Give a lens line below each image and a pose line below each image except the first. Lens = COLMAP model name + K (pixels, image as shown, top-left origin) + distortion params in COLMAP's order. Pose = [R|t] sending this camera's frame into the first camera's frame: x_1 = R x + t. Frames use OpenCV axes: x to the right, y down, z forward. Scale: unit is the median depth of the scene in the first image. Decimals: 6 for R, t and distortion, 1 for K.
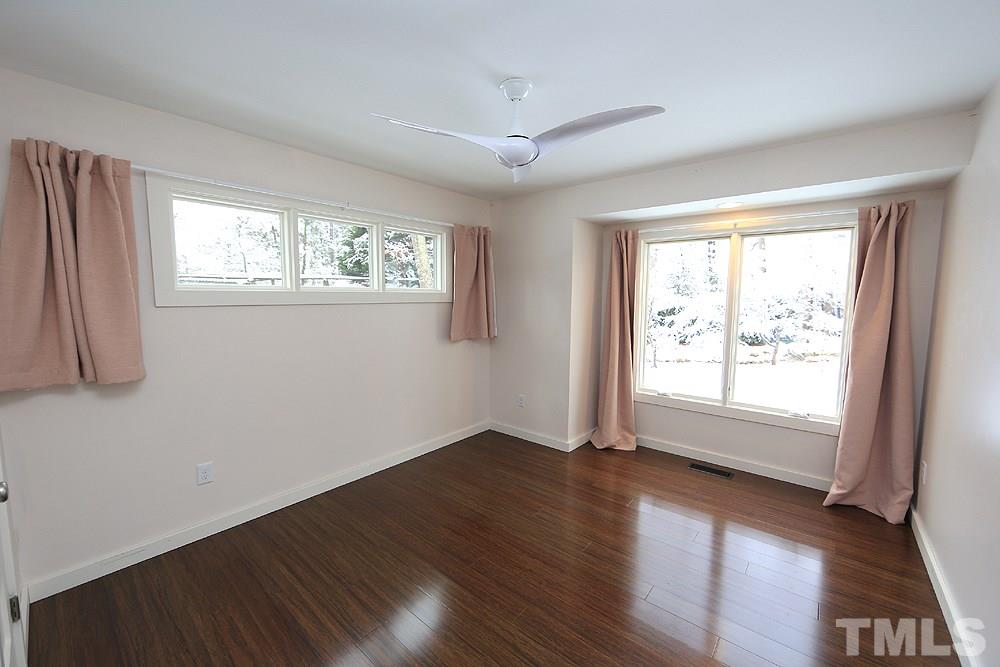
lens RADIAL K [[396.2, 0, 500.0], [0, 396.2, 333.5], [0, 0, 1]] dist [-0.010430, 0.000144]
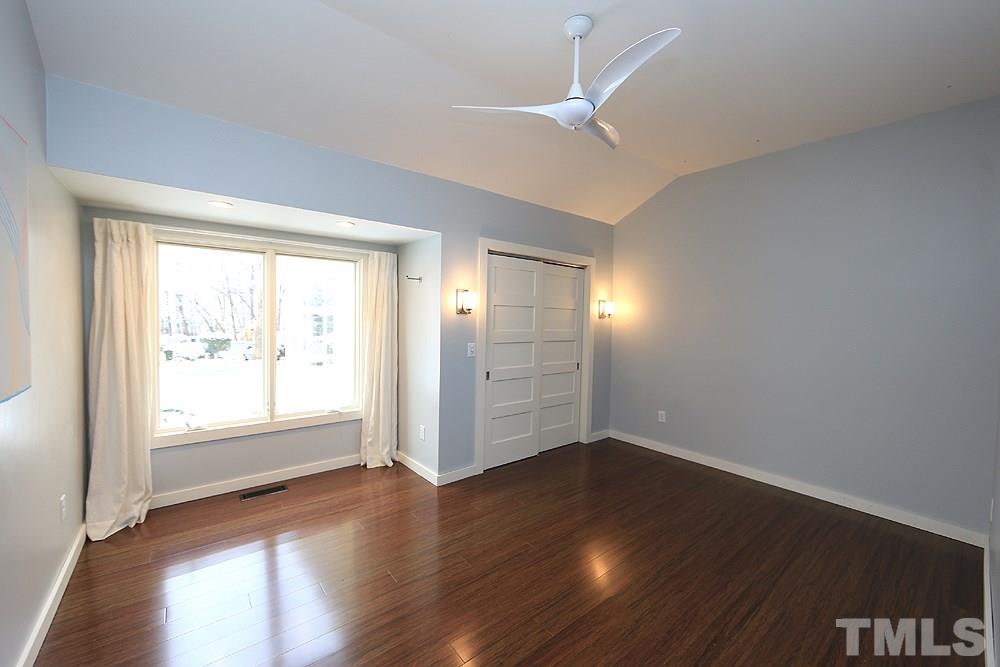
lens RADIAL K [[396.2, 0, 500.0], [0, 396.2, 333.5], [0, 0, 1]] dist [-0.010430, 0.000144]
pose [[0.193352, -0.051153, 0.979795, -0.274838], [0.081742, 0.996008, 0.035869, -0.024240], [-0.977718, 0.073156, 0.196761, 0.227947]]
